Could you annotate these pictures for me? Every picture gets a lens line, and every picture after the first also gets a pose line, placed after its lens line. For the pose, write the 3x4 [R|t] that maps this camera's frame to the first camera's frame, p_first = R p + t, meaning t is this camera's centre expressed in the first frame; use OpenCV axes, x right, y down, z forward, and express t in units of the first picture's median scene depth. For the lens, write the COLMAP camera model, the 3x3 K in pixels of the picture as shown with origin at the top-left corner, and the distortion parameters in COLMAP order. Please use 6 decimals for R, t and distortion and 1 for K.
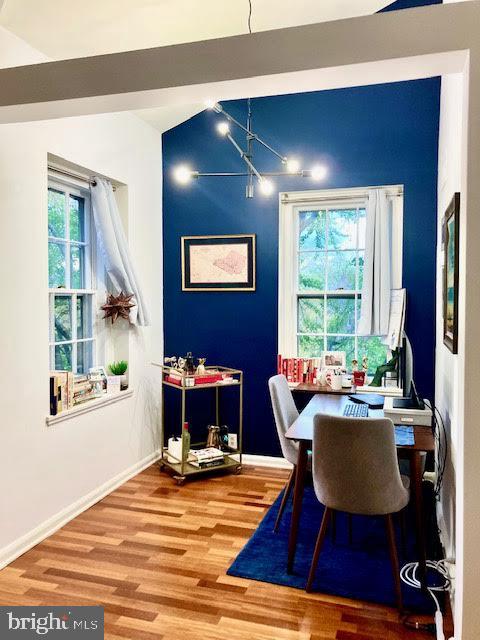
lens RADIAL K [[531.0, 0, 240.0], [0, 531.0, 320.0], [0, 0, 1]] dist [0.053940, -0.010134]
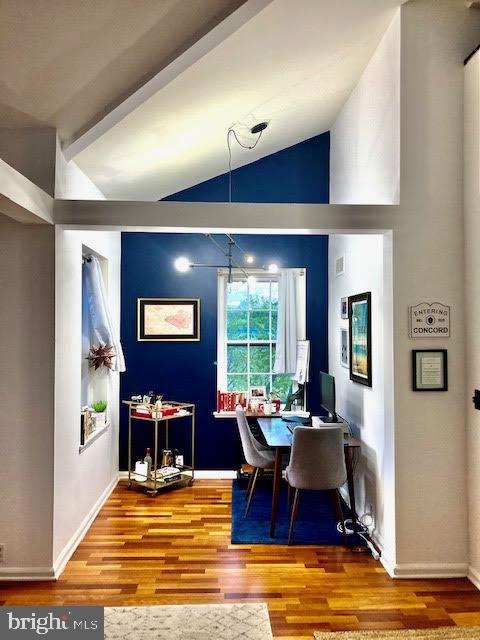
lens RADIAL K [[531.0, 0, 240.0], [0, 531.0, 320.0], [0, 0, 1]] dist [0.053940, -0.010134]
pose [[0.946684, 0.006299, 0.322102, -0.311347], [0.013078, 0.998233, -0.057959, -0.032412], [-0.321898, 0.059081, 0.944929, -0.273840]]
